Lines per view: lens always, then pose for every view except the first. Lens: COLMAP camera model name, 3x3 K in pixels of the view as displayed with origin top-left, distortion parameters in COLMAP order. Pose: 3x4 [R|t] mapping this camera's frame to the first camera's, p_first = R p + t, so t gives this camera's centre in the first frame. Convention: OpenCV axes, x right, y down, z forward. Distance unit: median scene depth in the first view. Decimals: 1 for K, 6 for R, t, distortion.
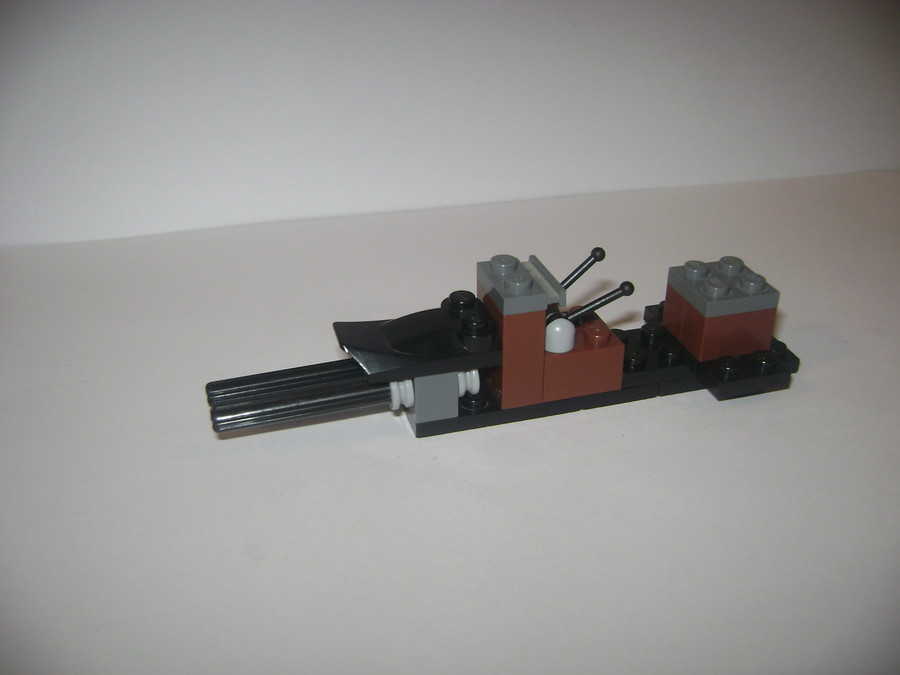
lens RADIAL K [[896.6, 0, 450.0], [0, 896.6, 337.5], [0, 0, 1]] dist [-0.146689, -0.012117]
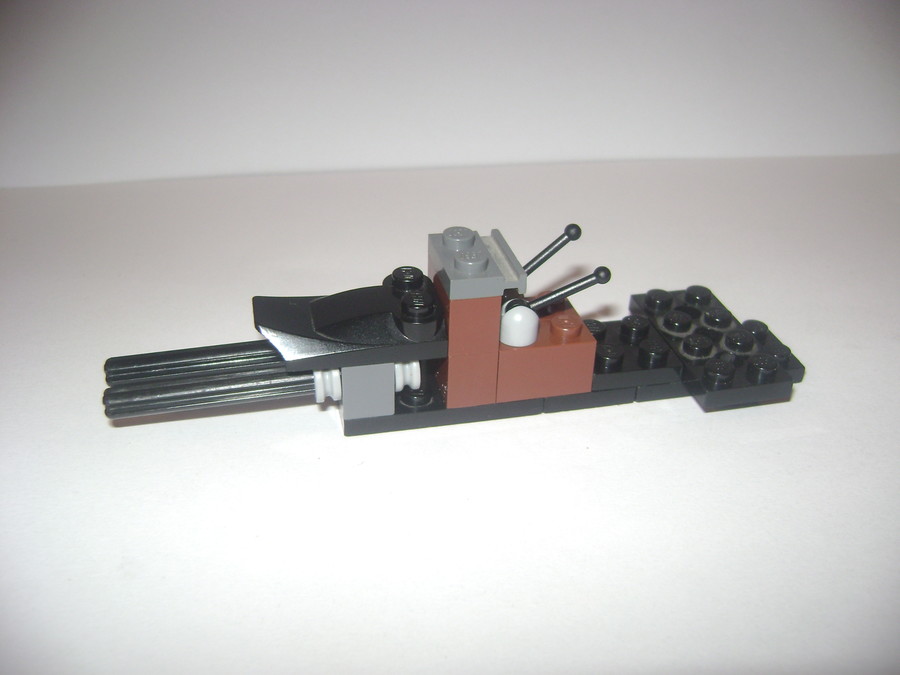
lens RADIAL K [[896.6, 0, 450.0], [0, 896.6, 337.5], [0, 0, 1]] dist [-0.146689, -0.012117]
pose [[0.998231, 0.055858, -0.020351, 0.074695], [-0.054955, 0.997584, 0.042493, -0.023787], [0.022676, -0.041299, 0.998889, 0.150527]]
